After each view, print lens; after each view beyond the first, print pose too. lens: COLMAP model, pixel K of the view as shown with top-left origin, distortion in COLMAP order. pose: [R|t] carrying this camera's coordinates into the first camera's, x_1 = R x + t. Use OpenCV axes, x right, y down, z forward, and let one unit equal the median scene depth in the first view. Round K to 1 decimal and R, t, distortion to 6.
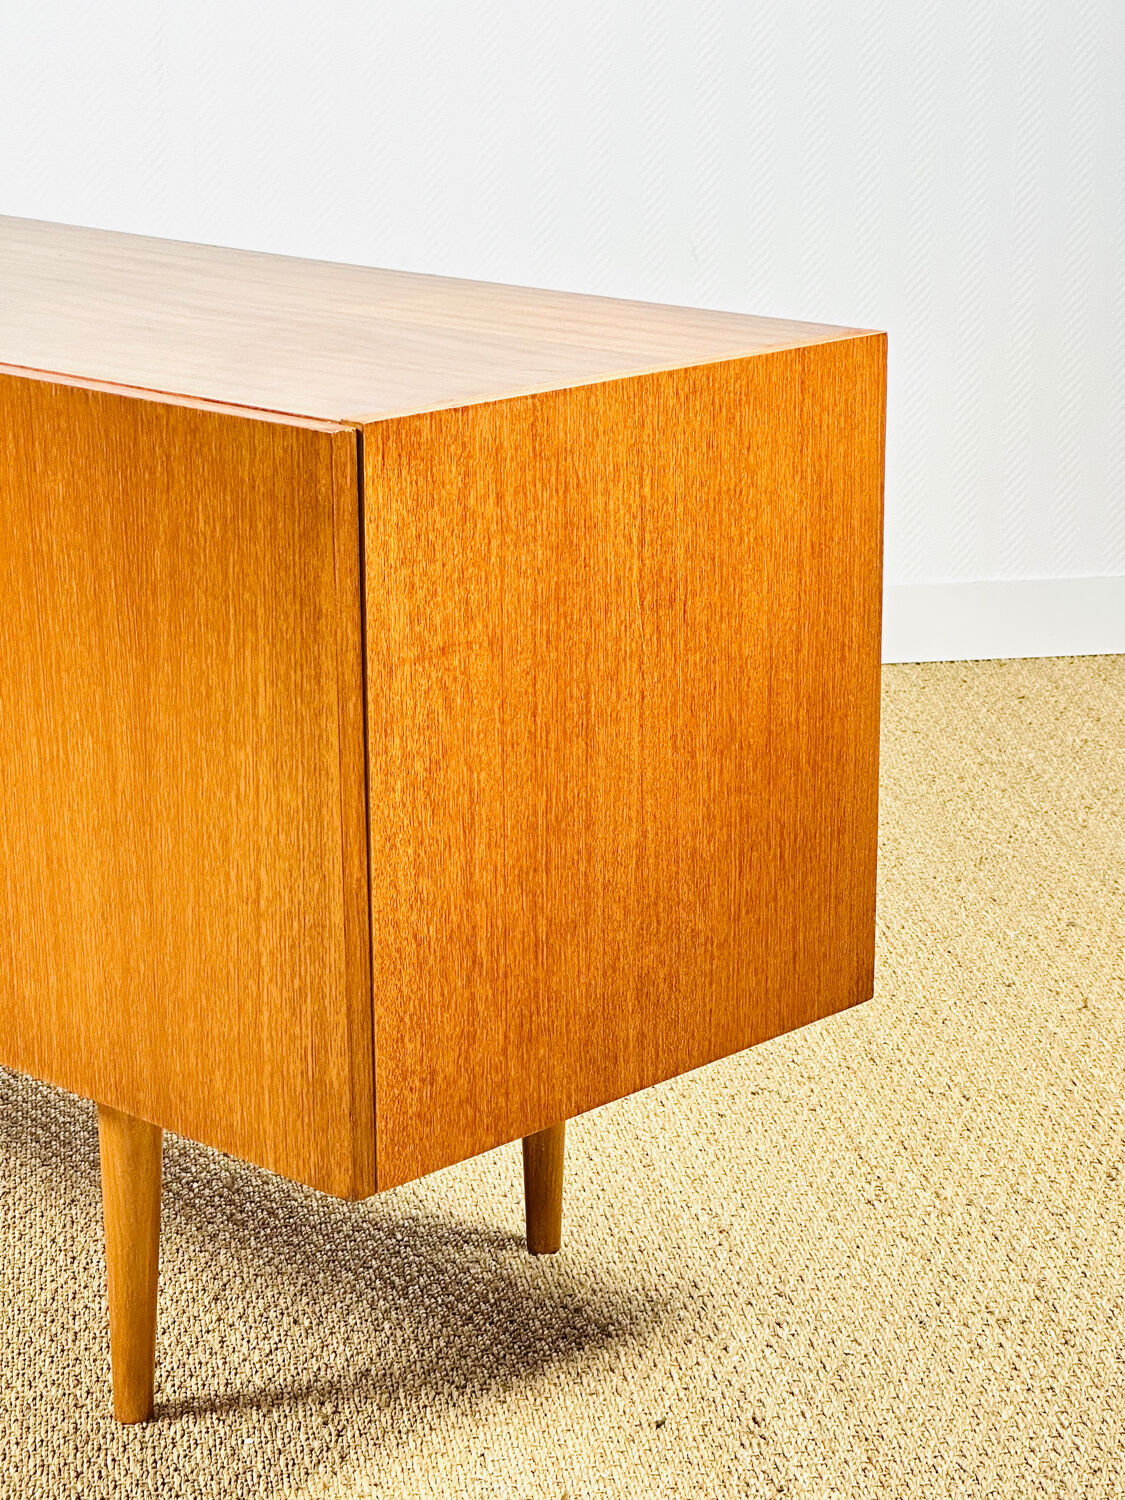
lens RADIAL K [[3365.9, 0, 562.5], [0, 3365.9, 750.0], [0, 0, 1]] dist [-0.144359, 5.007087]
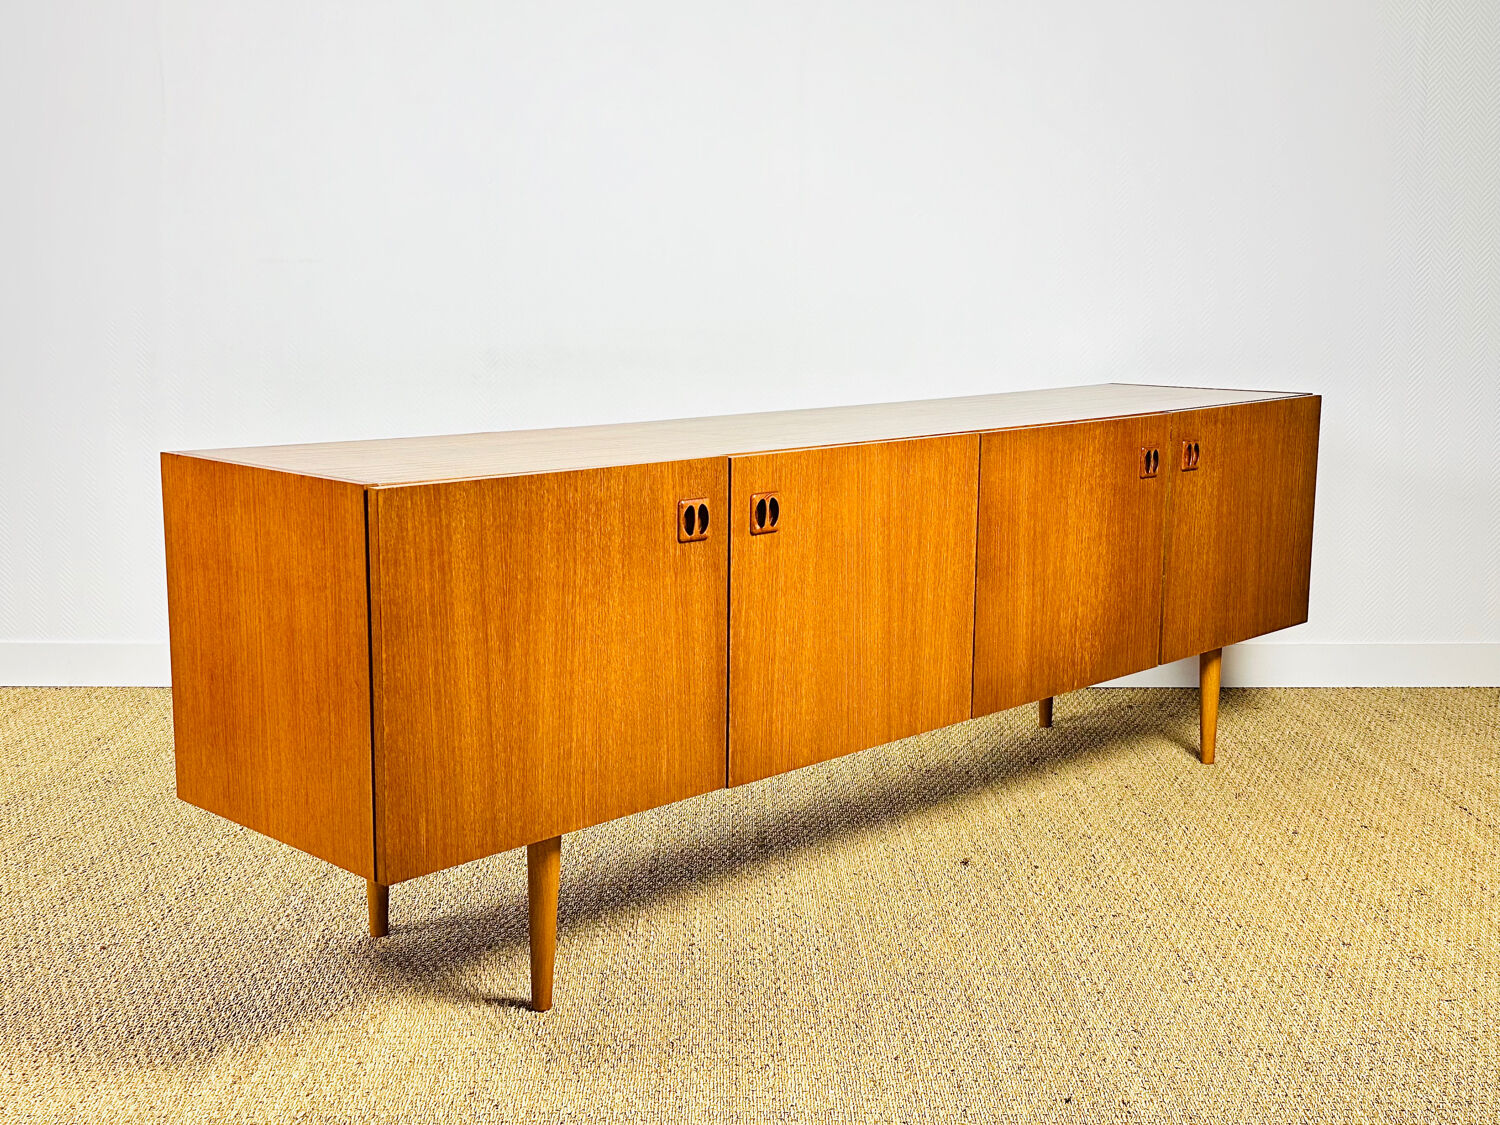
lens RADIAL K [[1721.3, 0, 750.0], [0, 1721.3, 562.5], [0, 0, 1]] dist [0.124723, 0.000702]
pose [[0.005286, -0.157841, 0.987450, -1.760685], [0.265453, 0.952258, 0.150794, -0.333870], [-0.964109, 0.261325, 0.046933, 1.402402]]
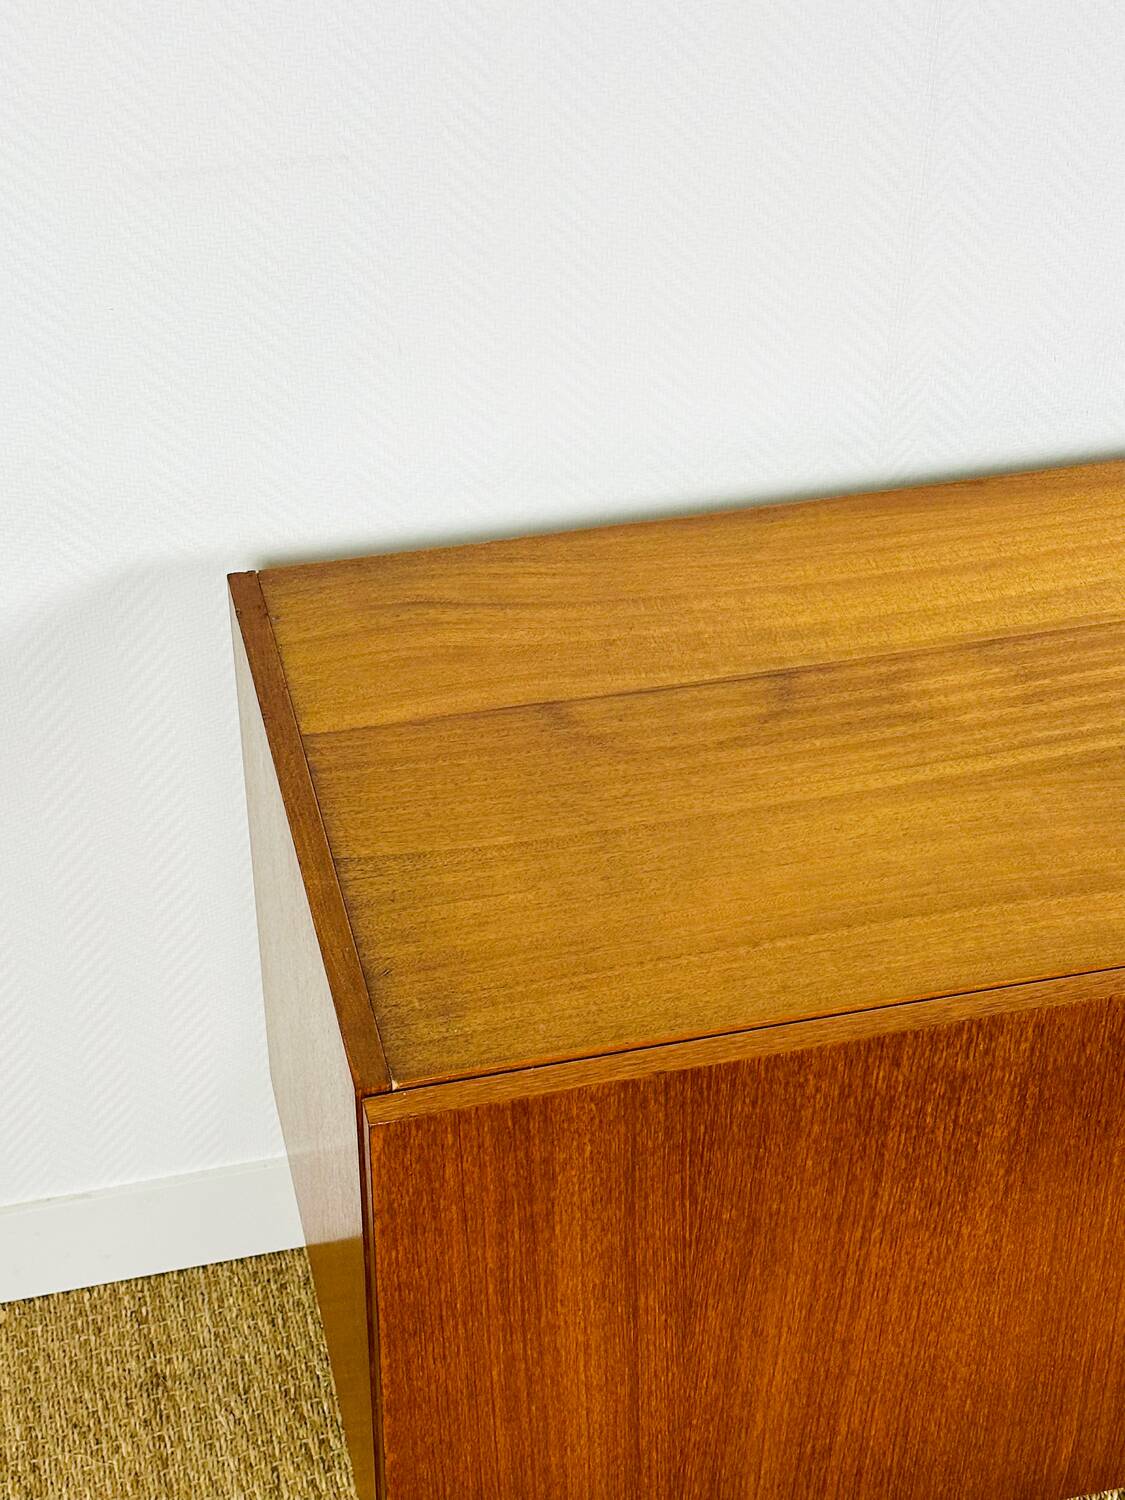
lens RADIAL K [[2640.2, 0, 564.9], [0, 2640.2, 658.4], [0, 0, 1]] dist [0.044859, 0.124165]
pose [[0.527296, -0.509134, 0.680251, -1.190881], [0.216258, 0.854647, 0.472029, -0.679264], [-0.821701, -0.101789, 0.560756, 1.236977]]
